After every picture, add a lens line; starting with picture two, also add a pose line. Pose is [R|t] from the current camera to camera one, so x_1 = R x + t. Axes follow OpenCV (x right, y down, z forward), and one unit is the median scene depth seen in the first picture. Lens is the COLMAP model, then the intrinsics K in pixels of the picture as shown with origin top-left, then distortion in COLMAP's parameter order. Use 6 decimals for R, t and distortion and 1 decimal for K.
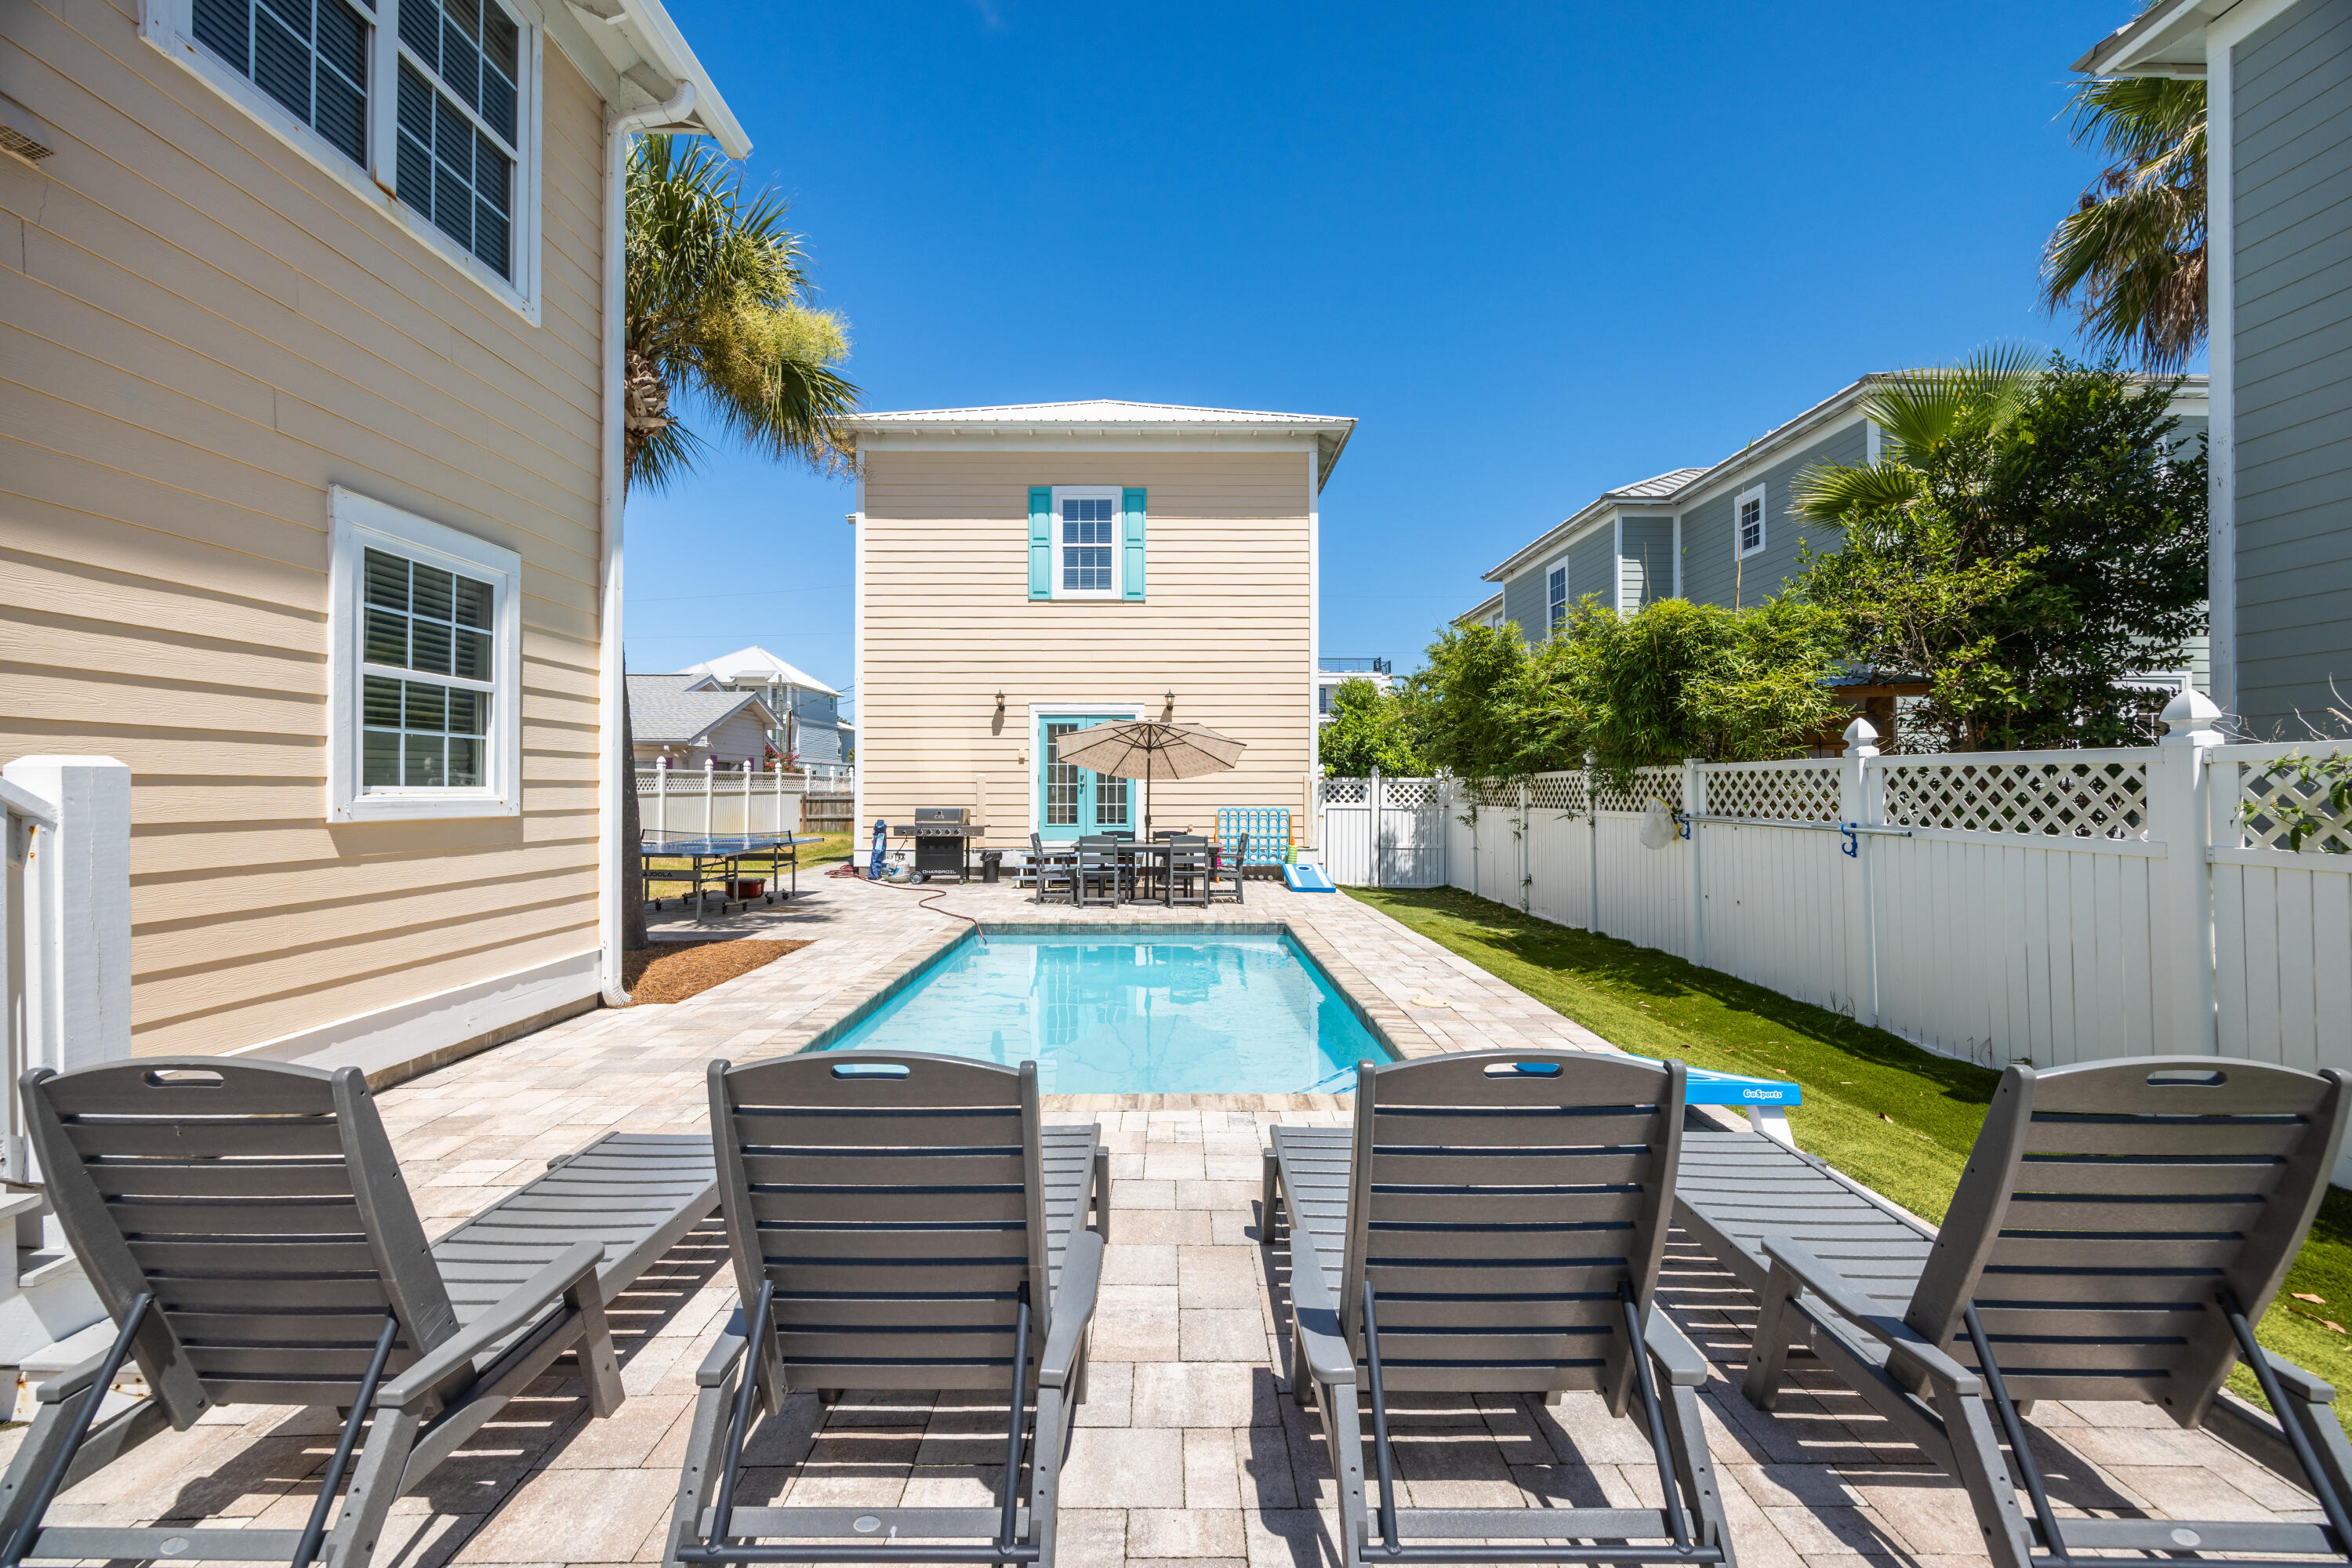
lens RADIAL K [[900.0, 0, 1176.0], [0, 900.0, 784.0], [0, 0, 1]] dist [-0.000992, 0.000106]
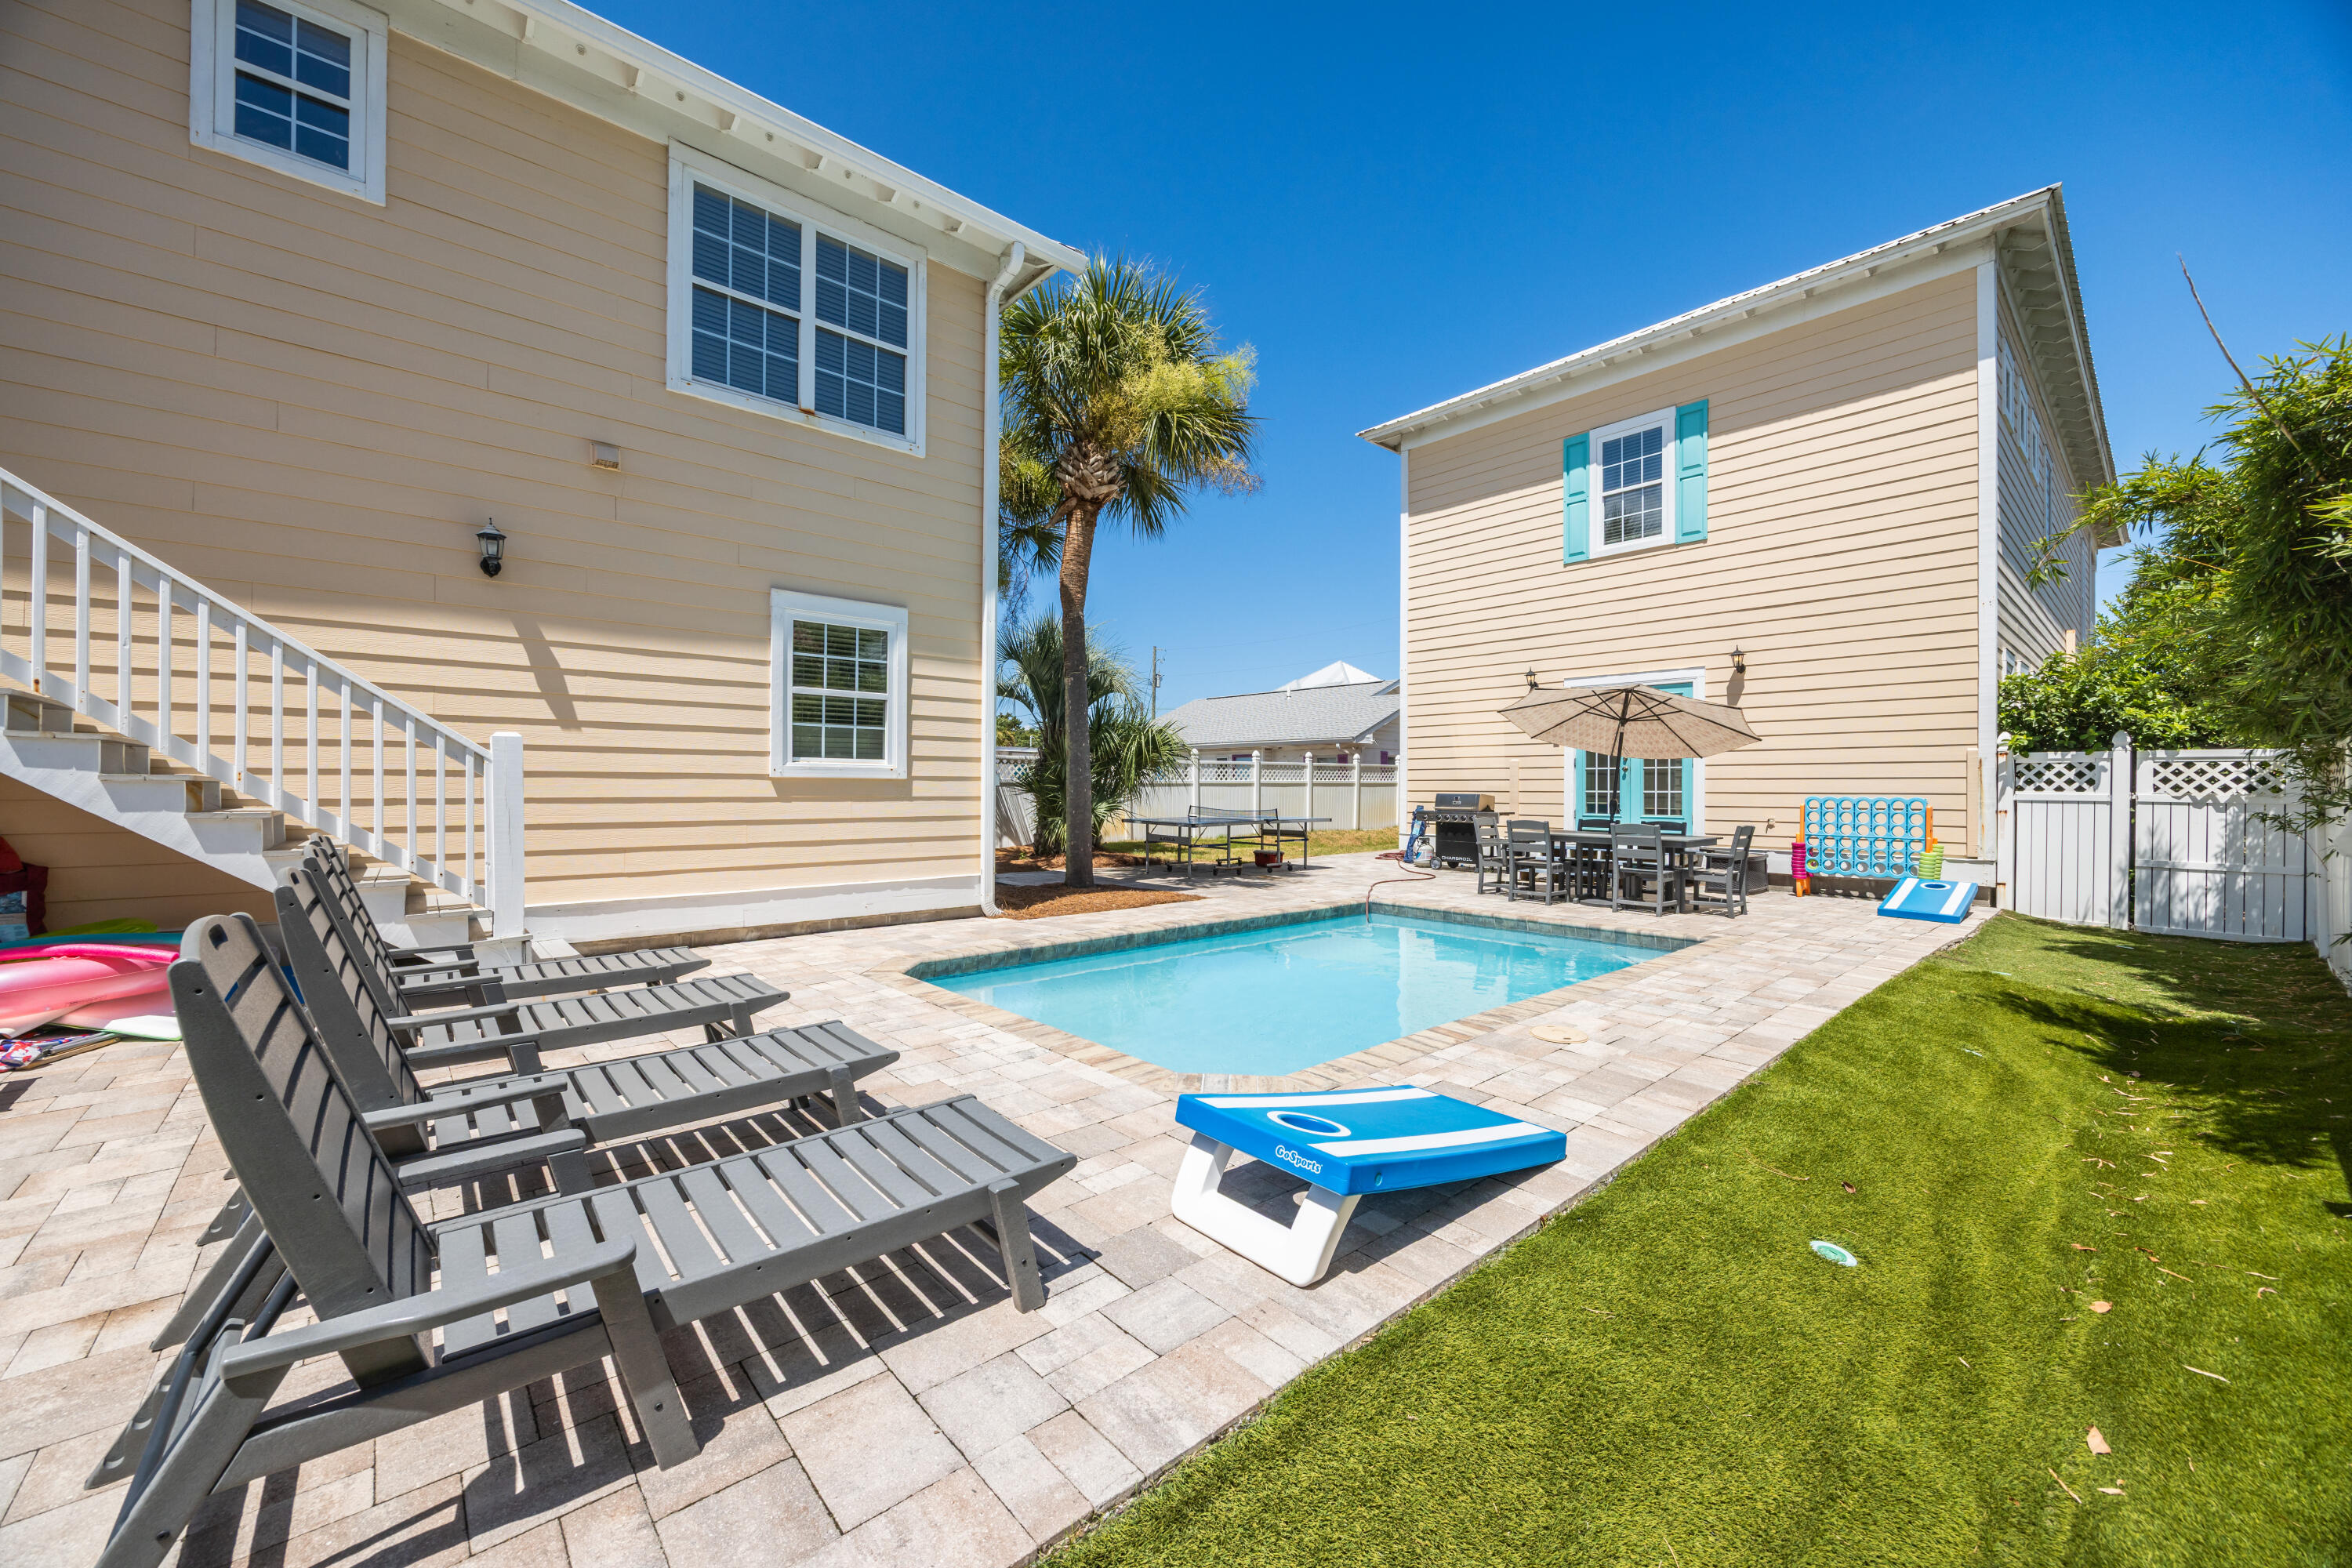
lens RADIAL K [[896.5, 0, 1177.3], [0, 896.5, 783.8], [0, 0, 1]] dist [-0.000962, 0.000126]
pose [[0.660970, -0.000923, -0.750411, 0.284595], [0.000253, 0.999999, -0.001006, 0.017750], [0.750412, 0.000475, 0.660970, 0.129078]]
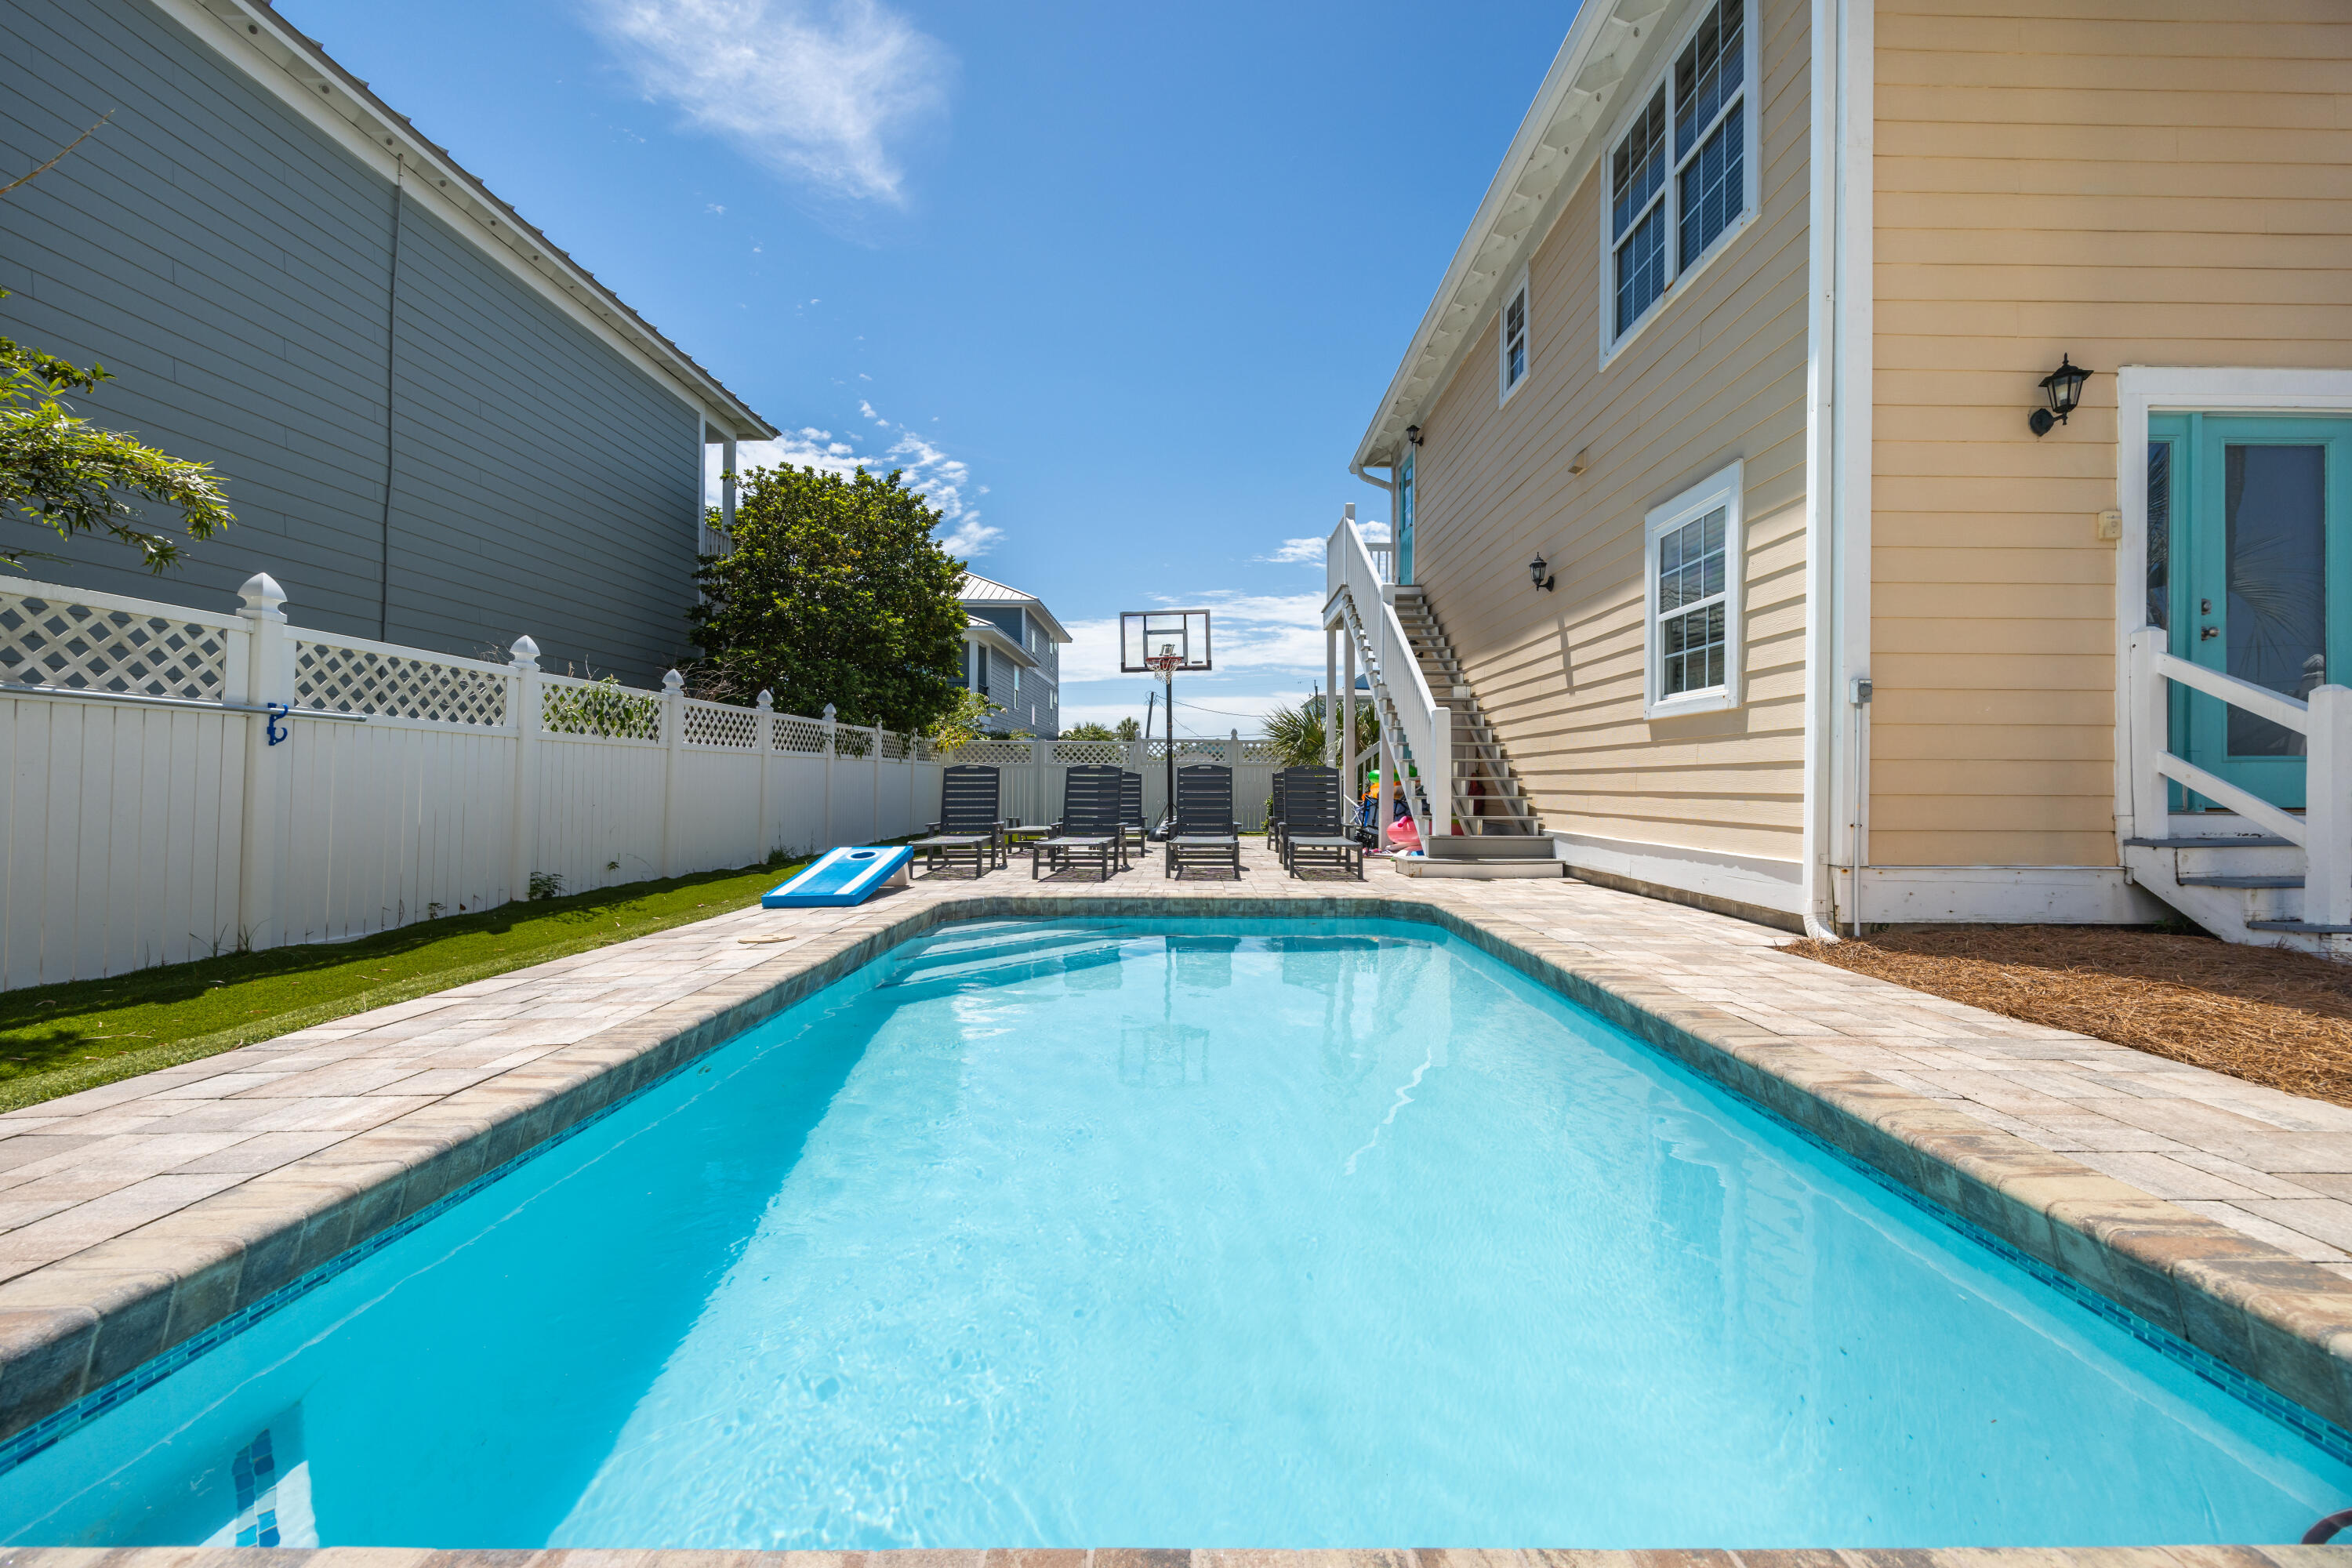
lens RADIAL K [[916.5, 0, 1200.6], [0, 916.5, 785.4], [0, 0, 1]] dist [-0.000882, -0.000268]
pose [[-0.999990, -0.003845, -0.002147, -0.037069], [-0.003833, 0.999979, -0.005239, 0.052725], [0.002167, -0.005231, -0.999984, 0.808956]]
